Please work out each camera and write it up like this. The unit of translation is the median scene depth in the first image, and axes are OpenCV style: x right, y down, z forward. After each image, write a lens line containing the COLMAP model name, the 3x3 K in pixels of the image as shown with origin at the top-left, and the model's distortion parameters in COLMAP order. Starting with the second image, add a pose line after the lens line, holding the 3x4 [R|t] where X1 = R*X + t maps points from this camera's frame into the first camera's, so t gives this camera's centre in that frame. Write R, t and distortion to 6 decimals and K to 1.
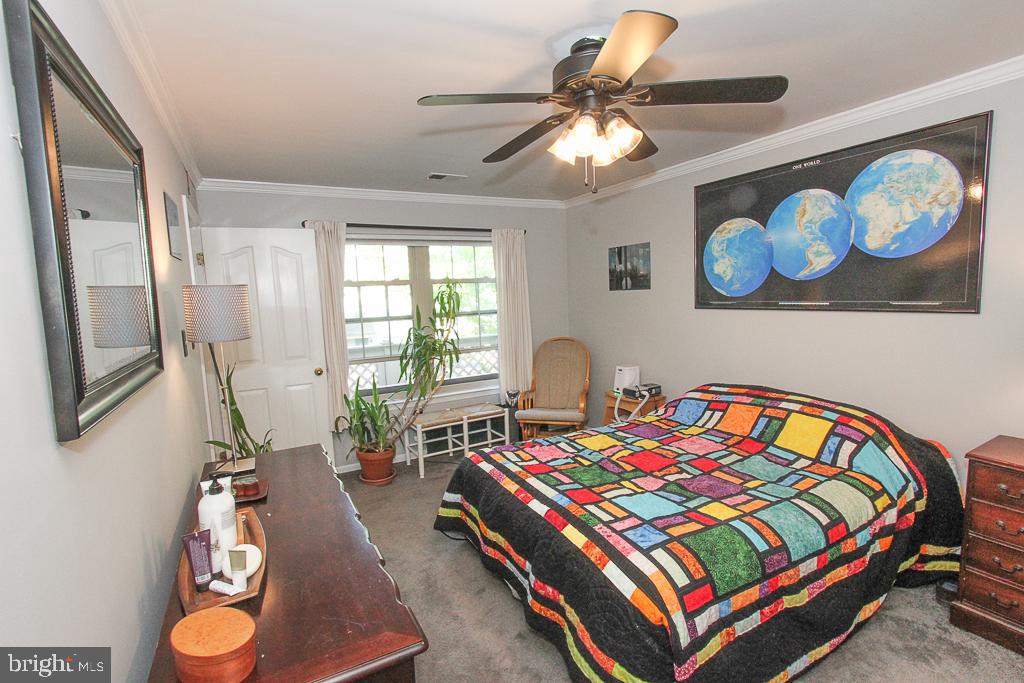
lens RADIAL K [[472.7, 0, 512.8], [0, 472.7, 341.8], [0, 0, 1]] dist [-0.016925, 0.002908]
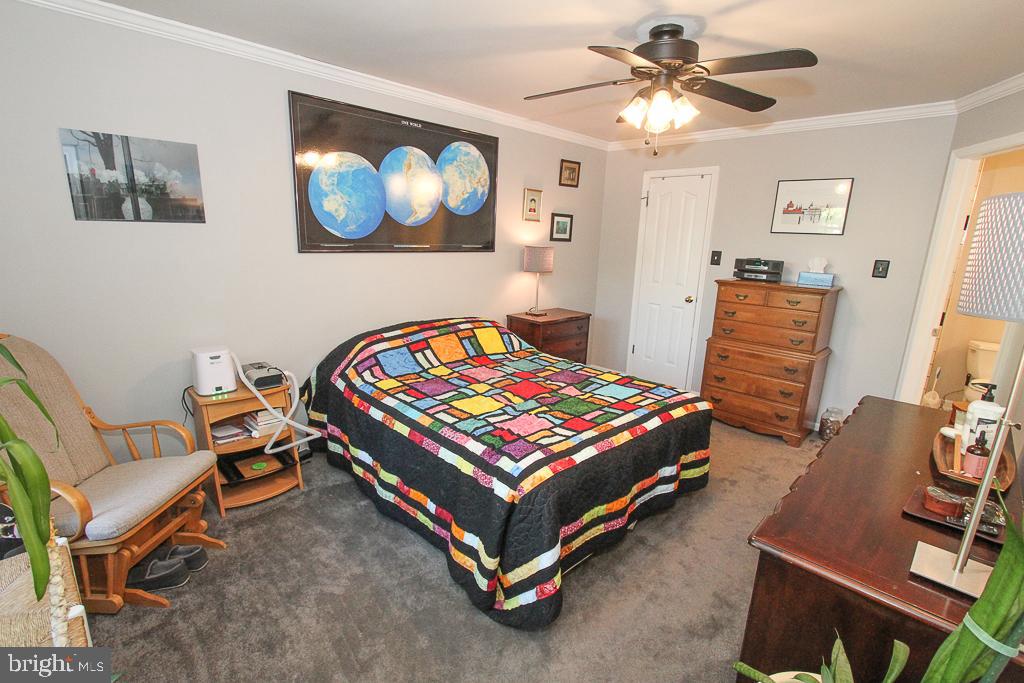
lens RADIAL K [[472.7, 0, 513.3], [0, 472.7, 347.3], [0, 0, 1]] dist [-0.016925, 0.002908]
pose [[-0.277061, -0.197855, 0.940261, -0.651003], [0.076881, 0.970867, 0.226950, -0.088774], [-0.957772, 0.135168, -0.253778, 1.145088]]
